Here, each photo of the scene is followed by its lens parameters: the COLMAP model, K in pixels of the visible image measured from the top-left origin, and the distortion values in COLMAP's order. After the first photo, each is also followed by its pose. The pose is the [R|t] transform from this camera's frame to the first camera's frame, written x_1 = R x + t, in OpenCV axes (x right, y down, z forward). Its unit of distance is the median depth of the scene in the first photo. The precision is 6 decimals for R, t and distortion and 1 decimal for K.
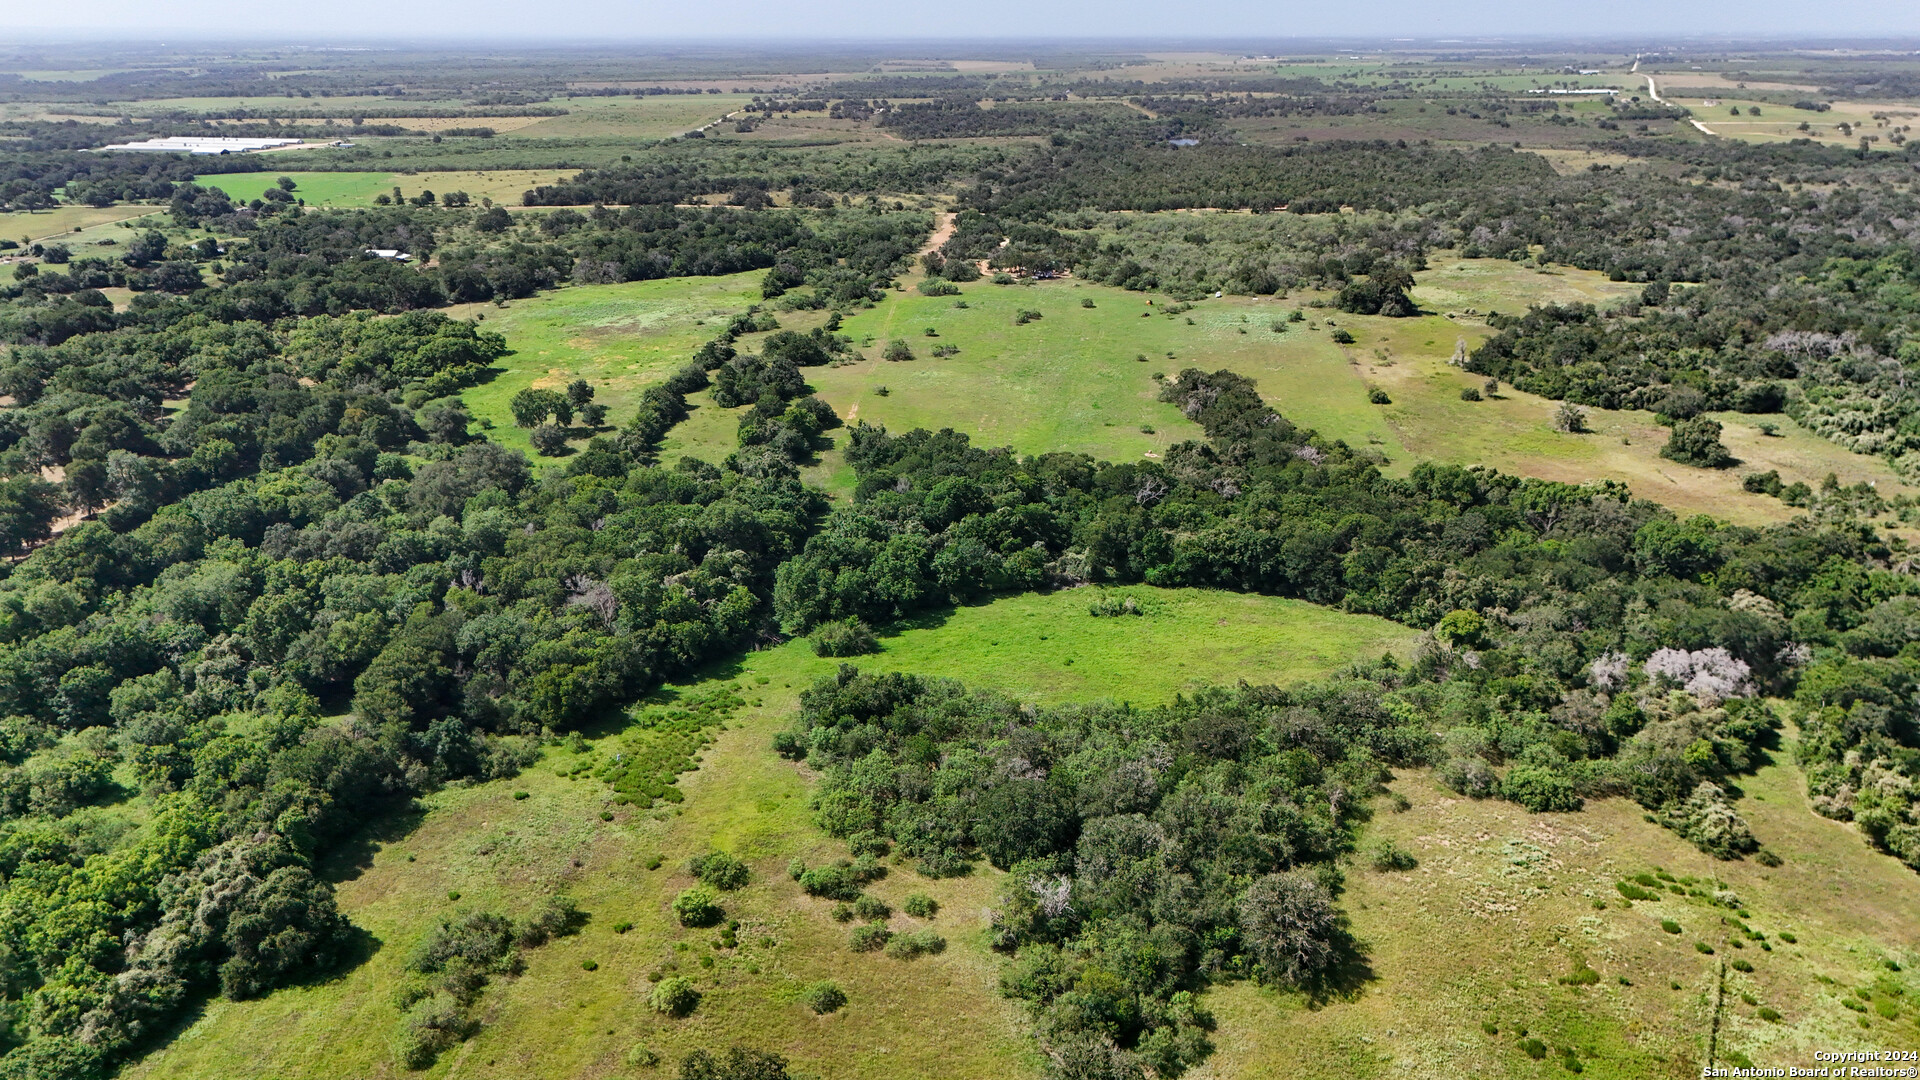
lens RADIAL K [[1331.1, 0, 962.2], [0, 1331.1, 538.2], [0, 0, 1]] dist [0.053540, -0.039443]
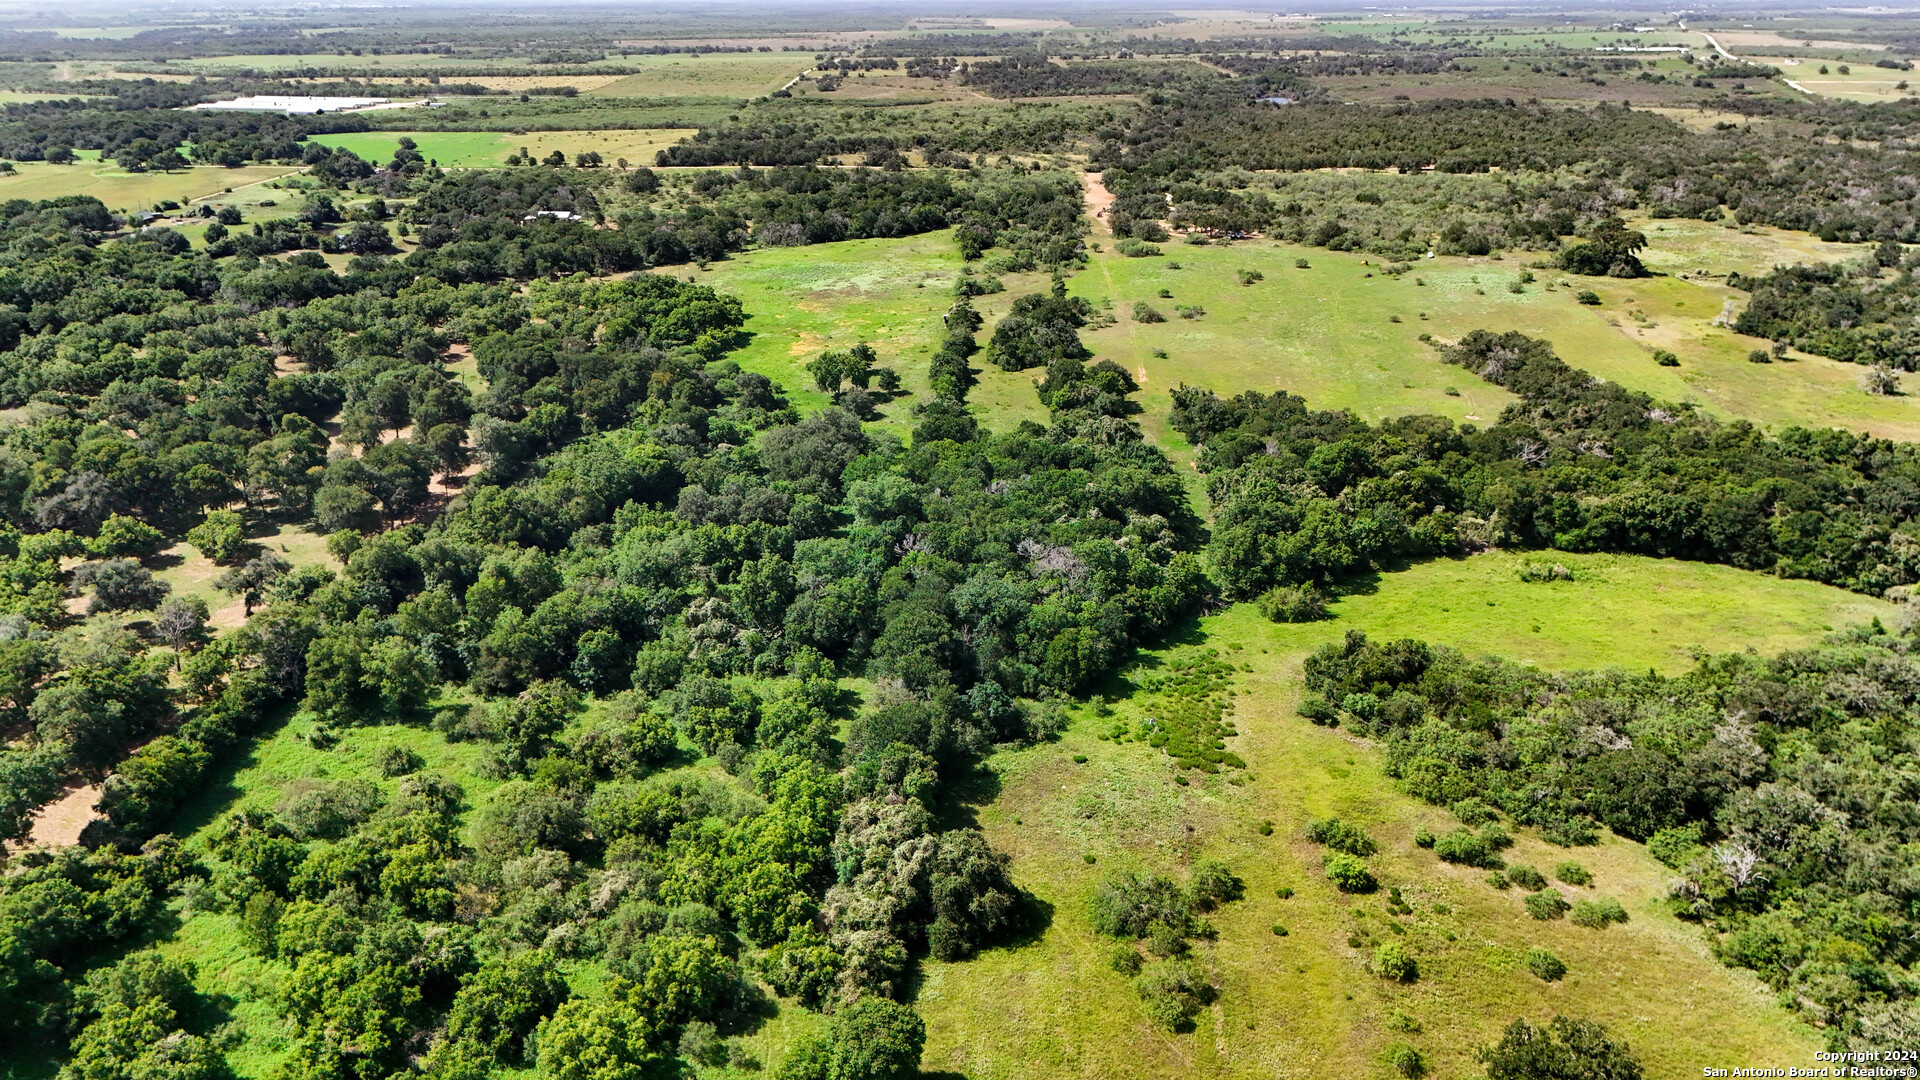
lens RADIAL K [[1331.1, 0, 950.2], [0, 1331.1, 535.1], [0, 0, 1]] dist [0.053540, -0.039443]
pose [[0.999999, 0.000565, 0.001110, -0.221500], [-0.000593, 0.999674, 0.025523, -0.000809], [-0.001095, -0.025524, 0.999674, 0.003300]]
